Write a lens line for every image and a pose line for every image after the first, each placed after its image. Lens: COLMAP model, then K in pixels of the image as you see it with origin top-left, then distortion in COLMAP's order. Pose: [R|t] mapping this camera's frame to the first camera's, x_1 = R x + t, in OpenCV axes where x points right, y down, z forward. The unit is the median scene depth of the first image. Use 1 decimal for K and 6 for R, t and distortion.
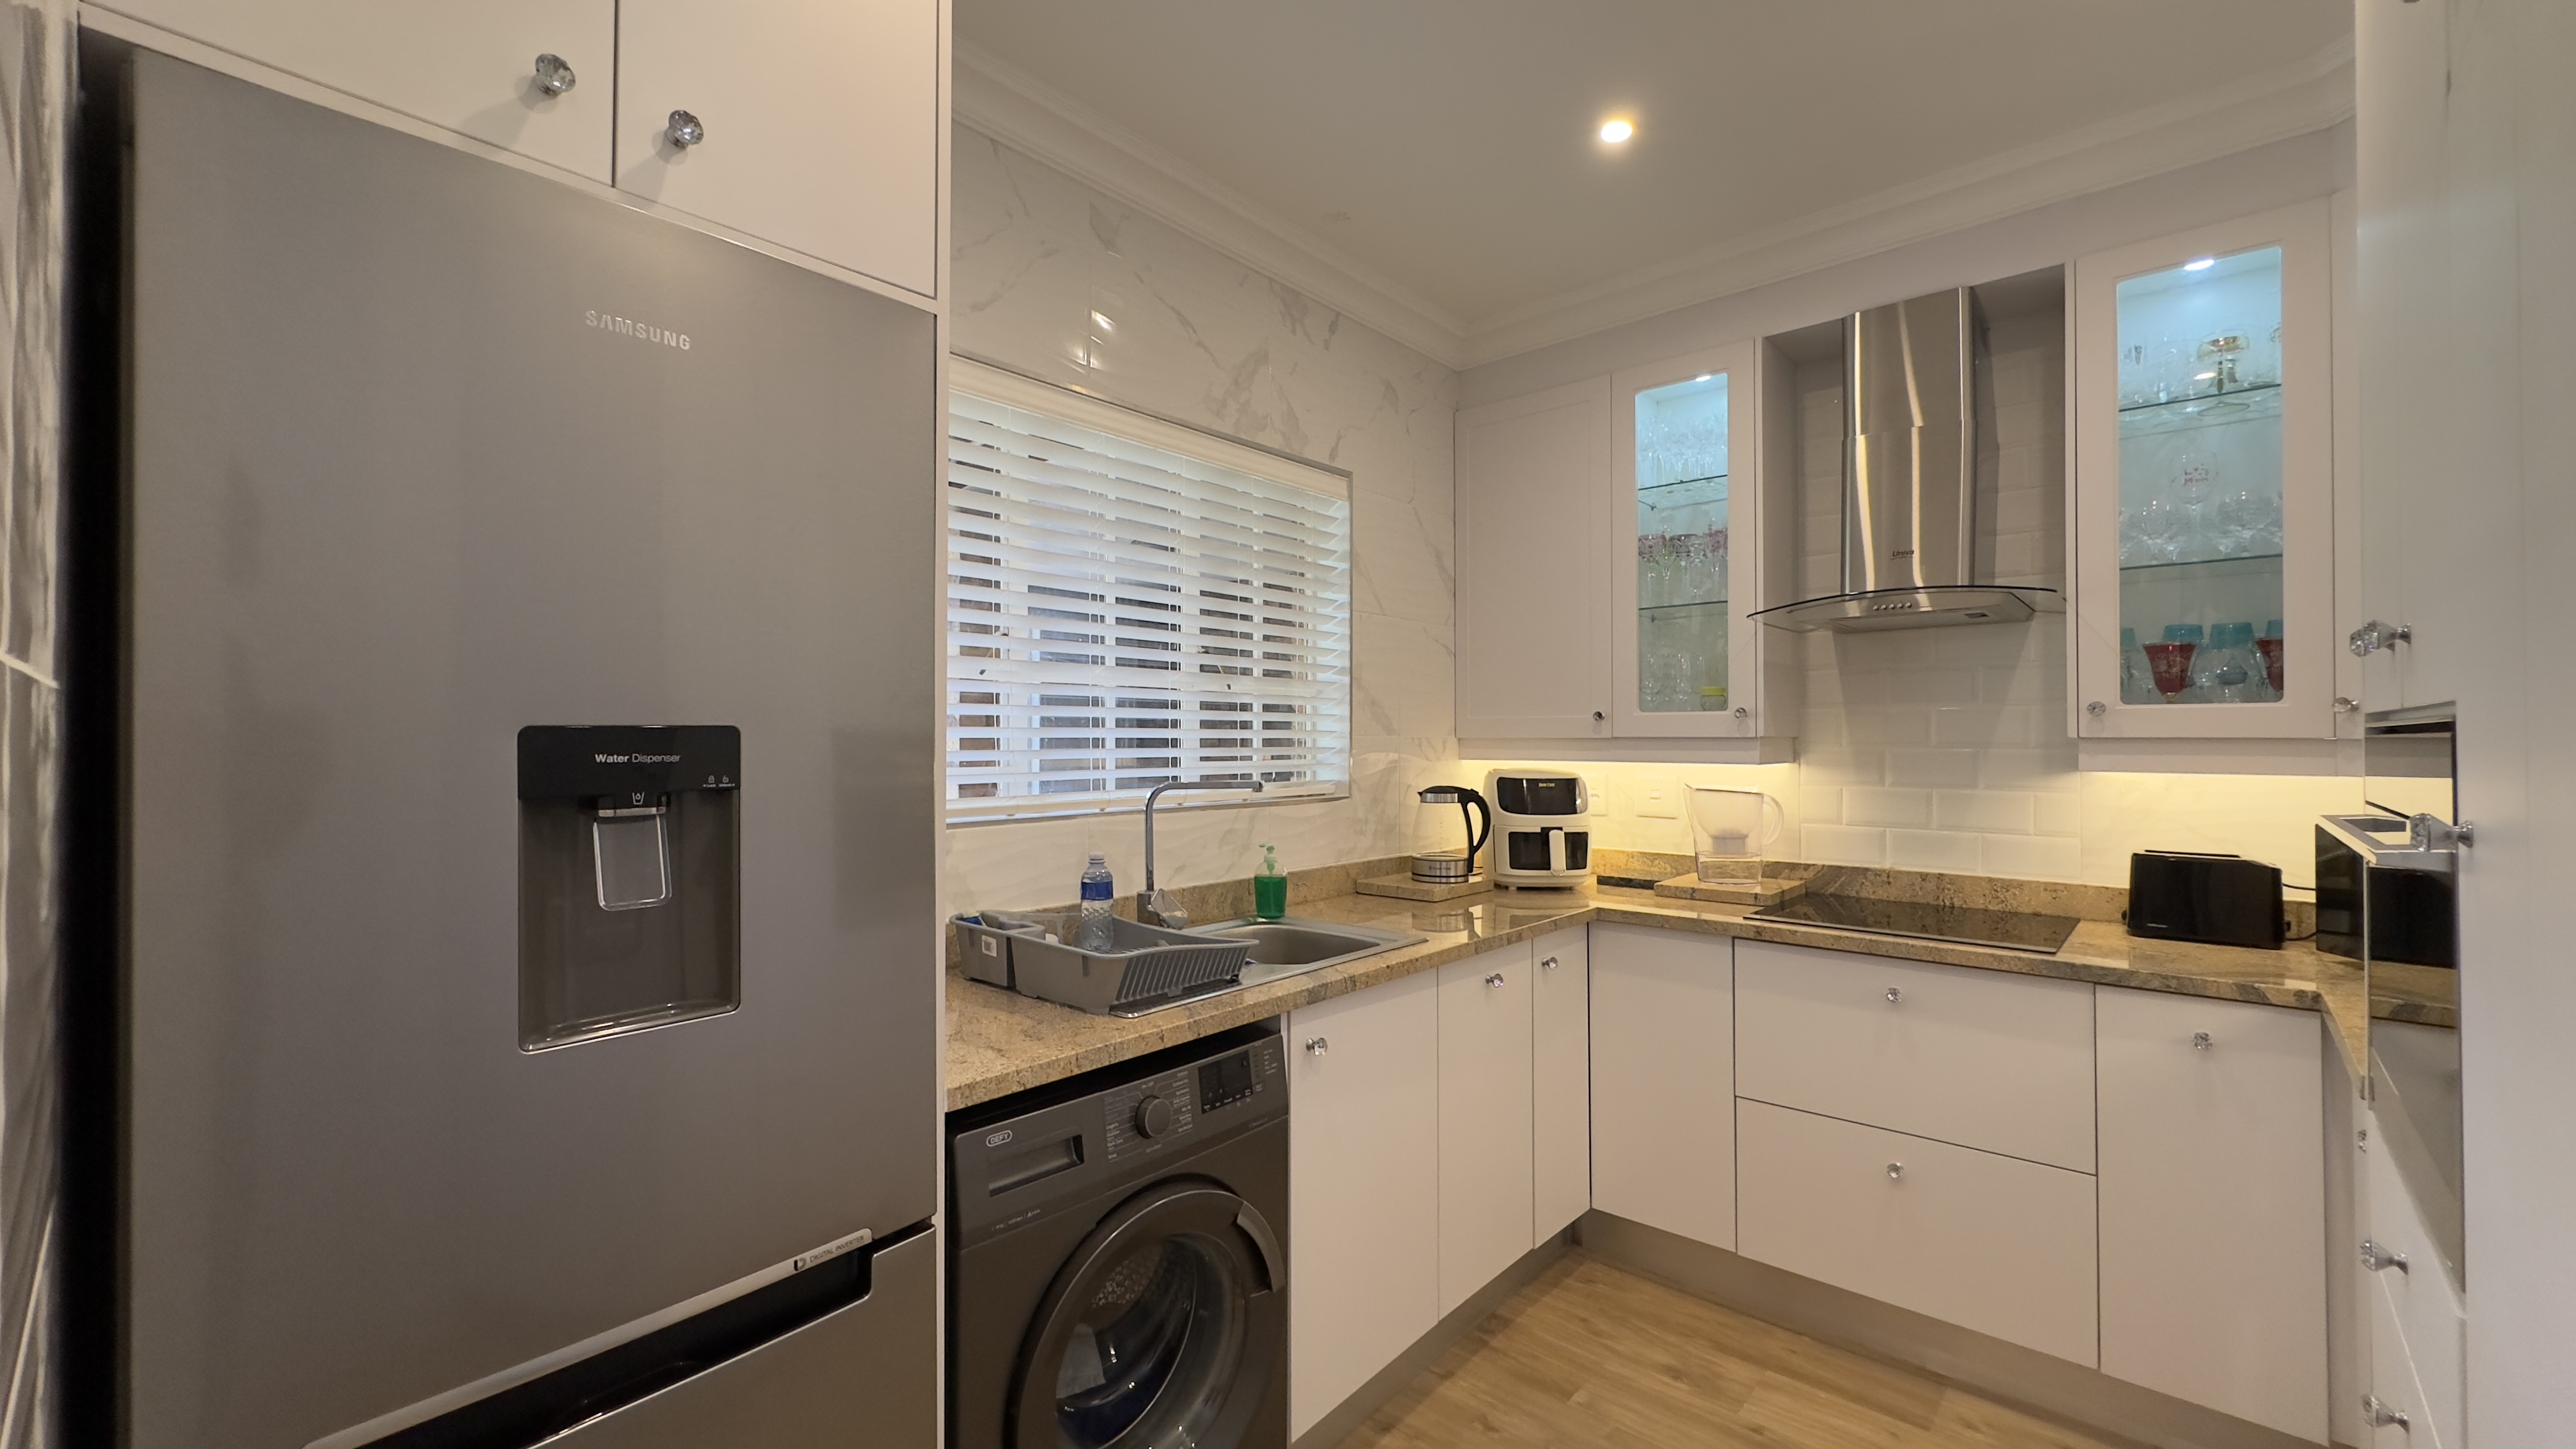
lens RADIAL K [[1027.4, 0, 1281.8], [0, 1027.4, 726.4], [0, 0, 1]] dist [-0.002808, -0.000129]
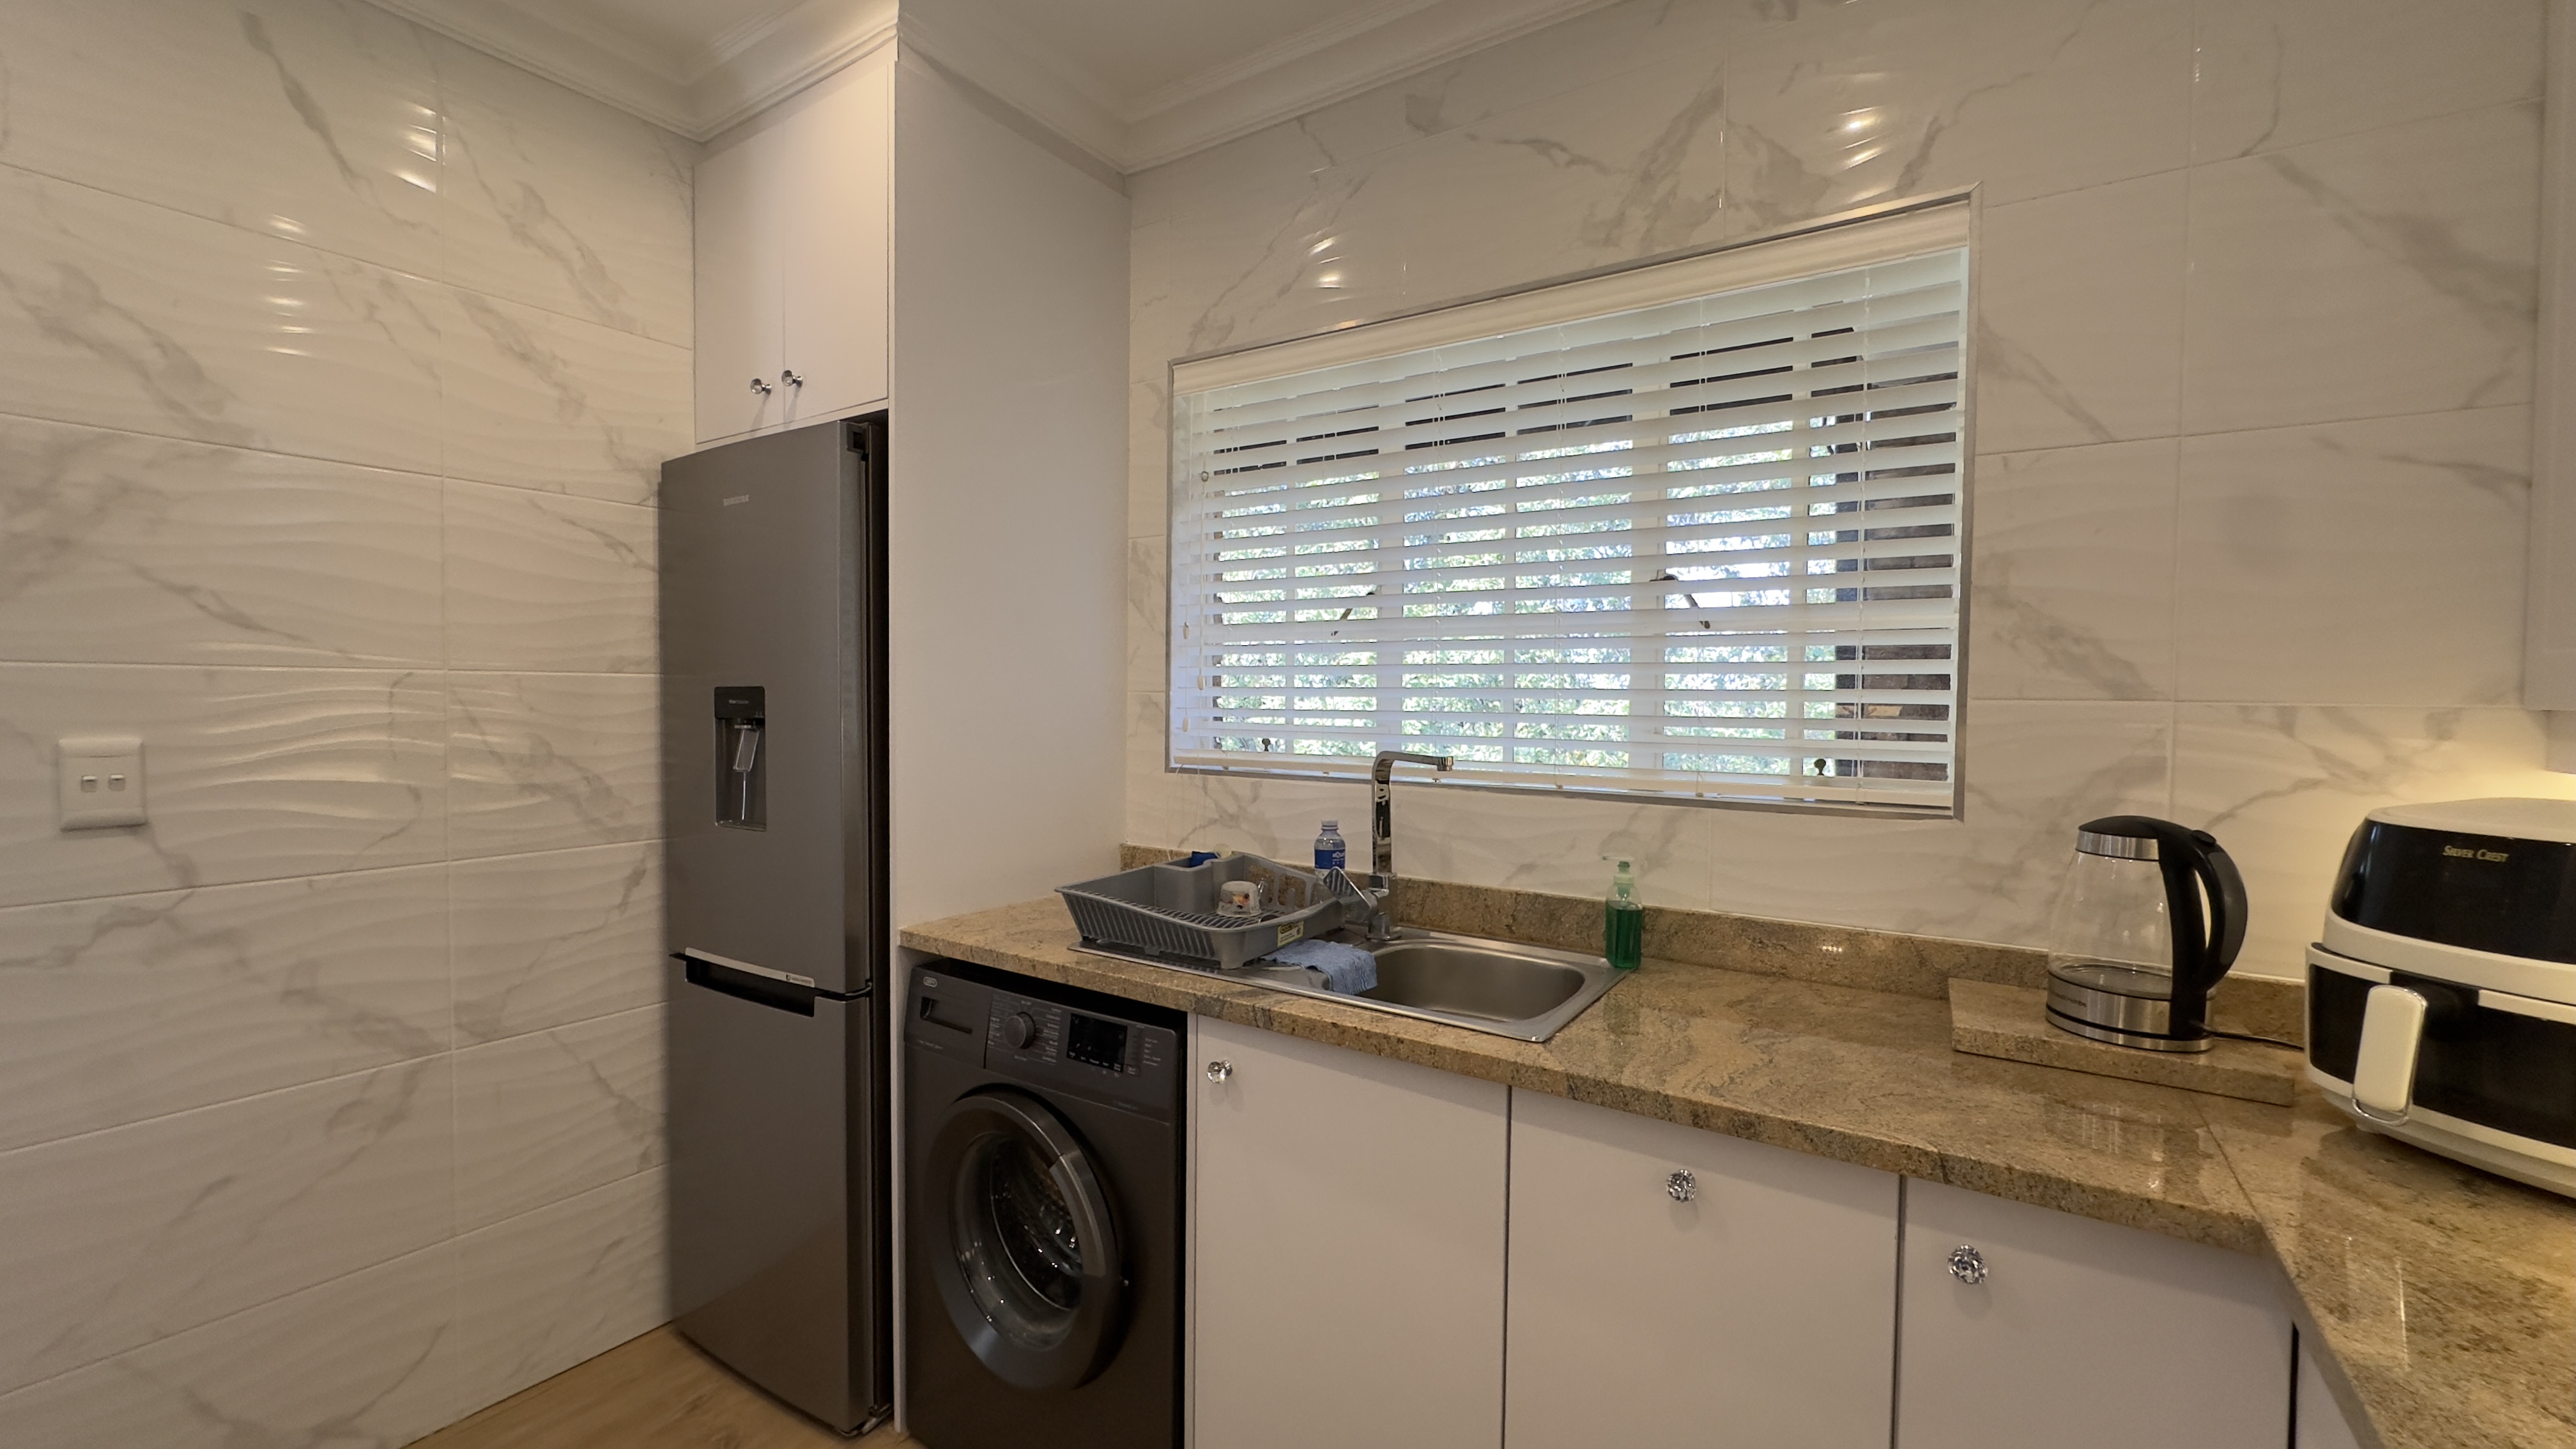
lens RADIAL K [[1027.4, 0, 1287.8], [0, 1027.4, 731.1], [0, 0, 1]] dist [-0.002808, -0.000129]
pose [[0.148146, 0.035085, -0.988343, 0.624326], [0.001739, 0.999360, 0.035737, 0.006375], [0.988964, -0.007013, 0.147990, 0.686999]]
